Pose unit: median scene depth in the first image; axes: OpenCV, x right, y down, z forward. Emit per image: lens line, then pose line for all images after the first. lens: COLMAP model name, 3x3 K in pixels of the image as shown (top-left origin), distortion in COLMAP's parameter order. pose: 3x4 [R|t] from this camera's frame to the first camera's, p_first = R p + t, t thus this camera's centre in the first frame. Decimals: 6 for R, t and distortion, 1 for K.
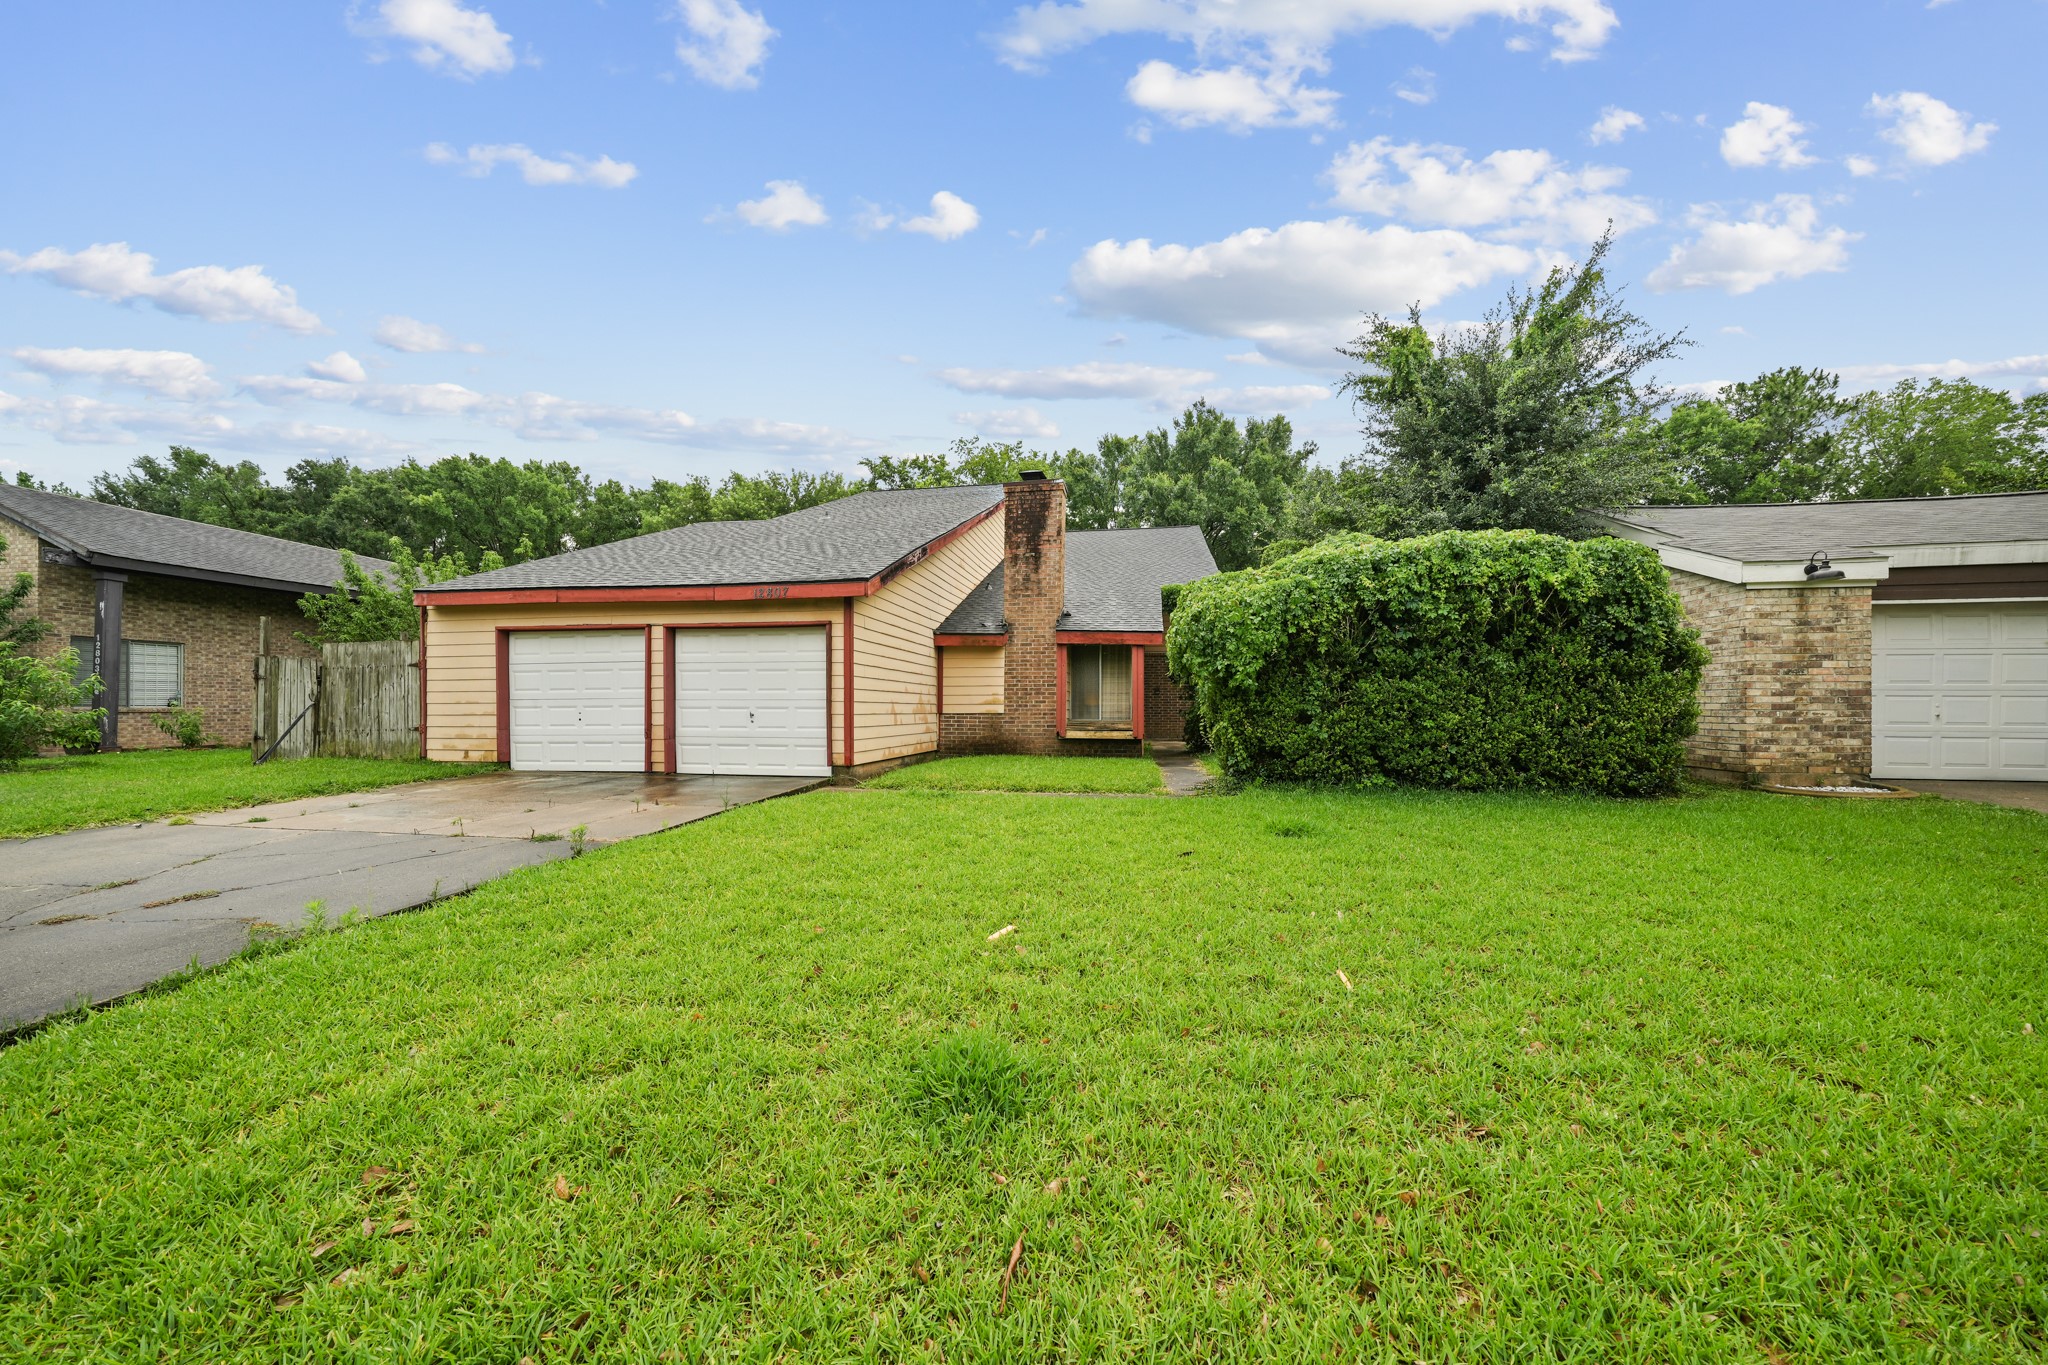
lens RADIAL K [[697.5, 0, 1029.1], [0, 697.5, 711.7], [0, 0, 1]] dist [-0.008157, -0.000032]
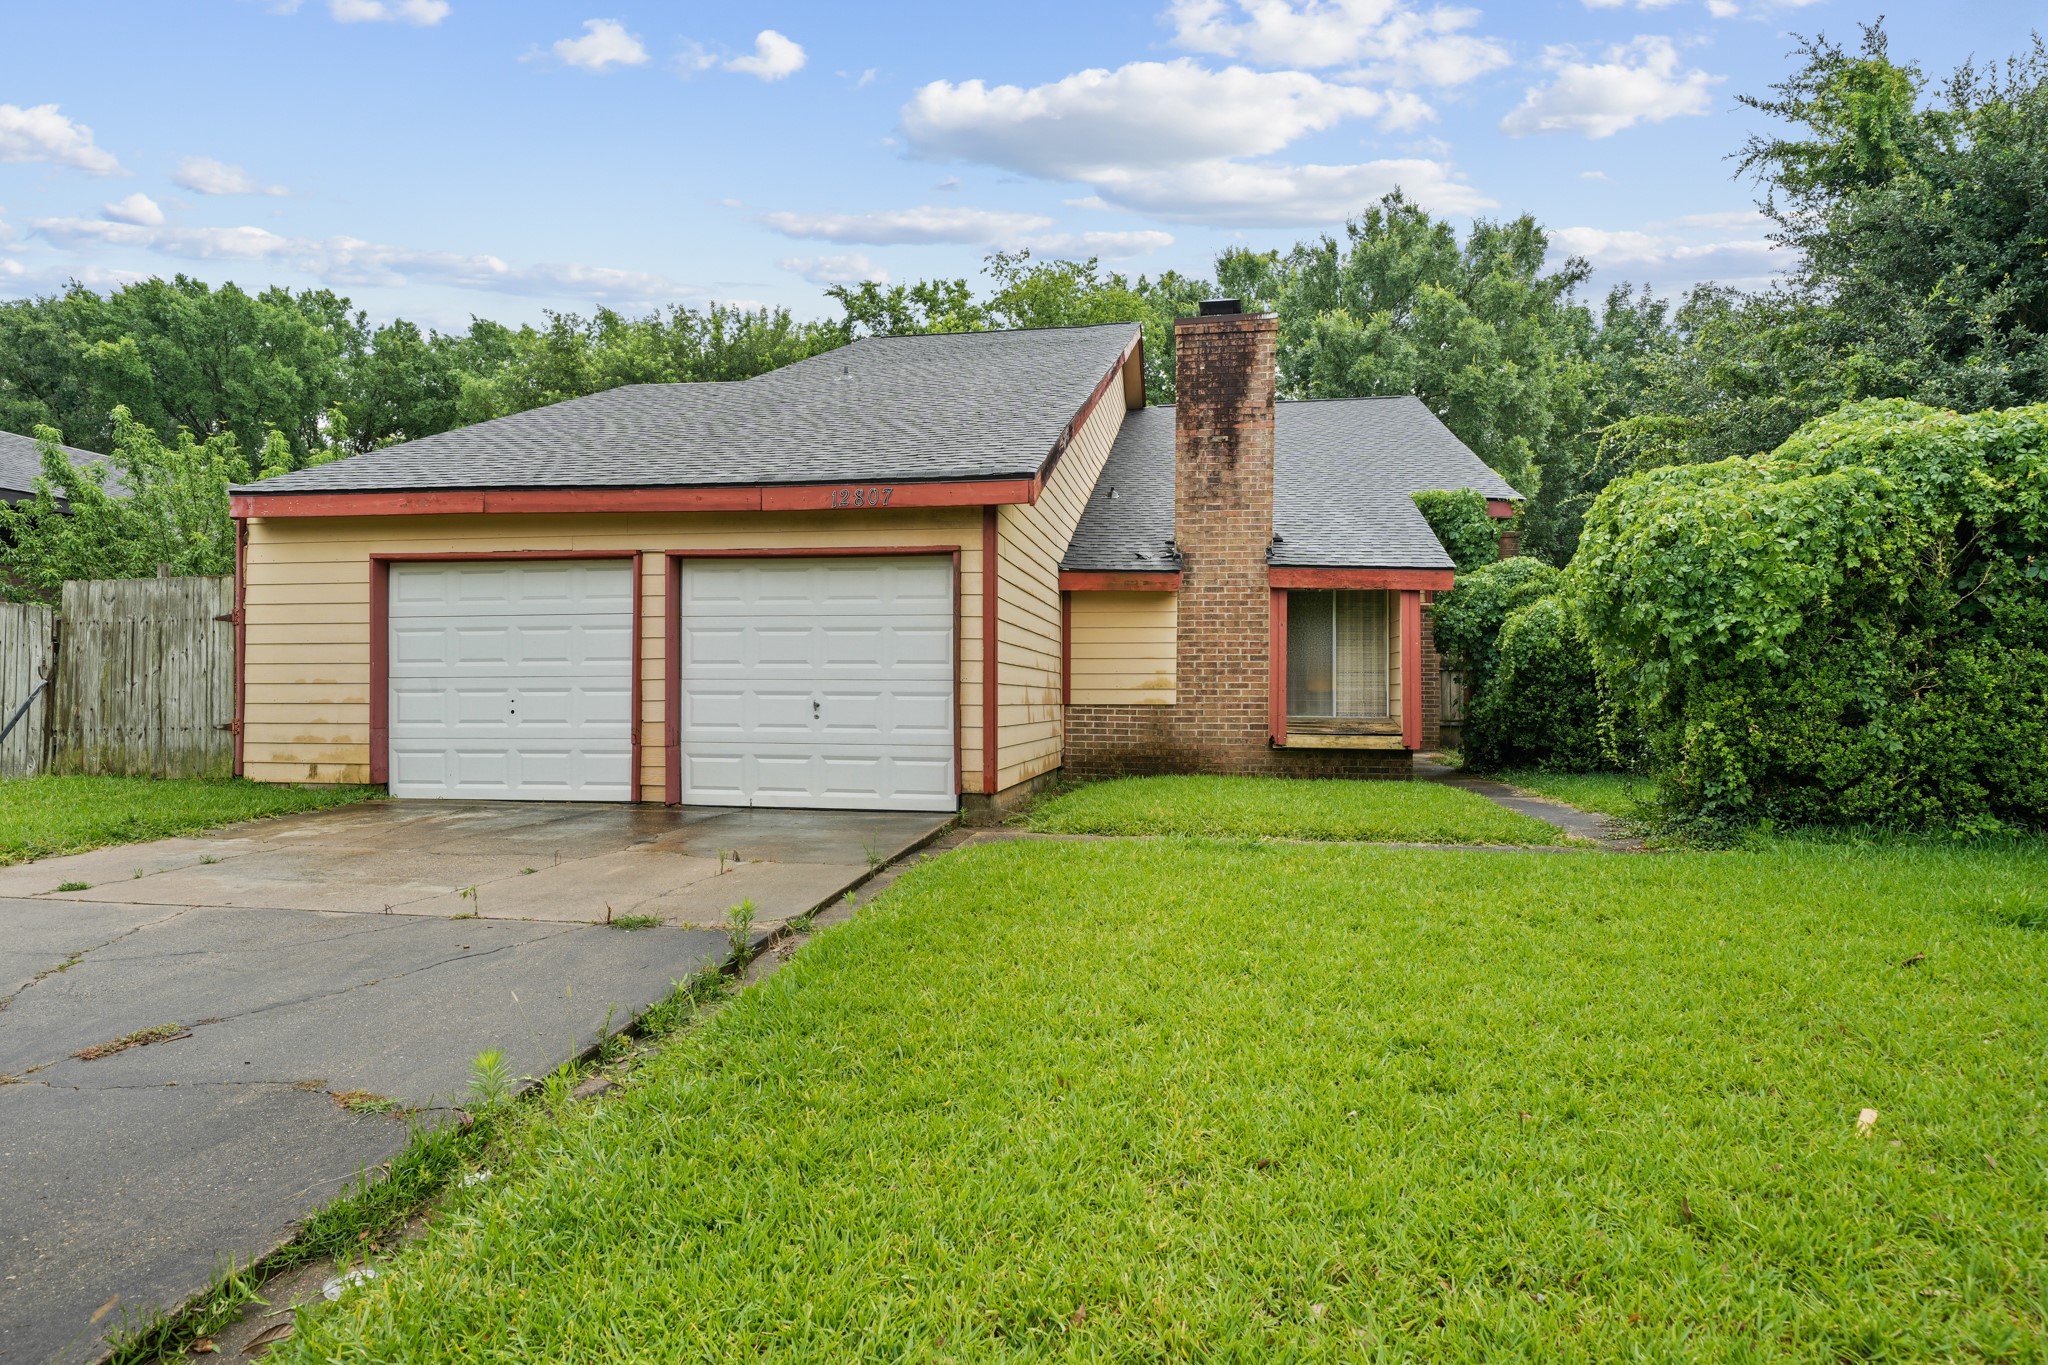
lens RADIAL K [[1137.9, 0, 1025.7], [0, 1137.9, 675.1], [0, 0, 1]] dist [-0.001614, -0.001001]
pose [[0.999979, 0.004412, -0.004745, -0.165011], [-0.004522, 0.999715, -0.023434, 0.000414], [0.004640, 0.023455, 0.999714, 0.031920]]
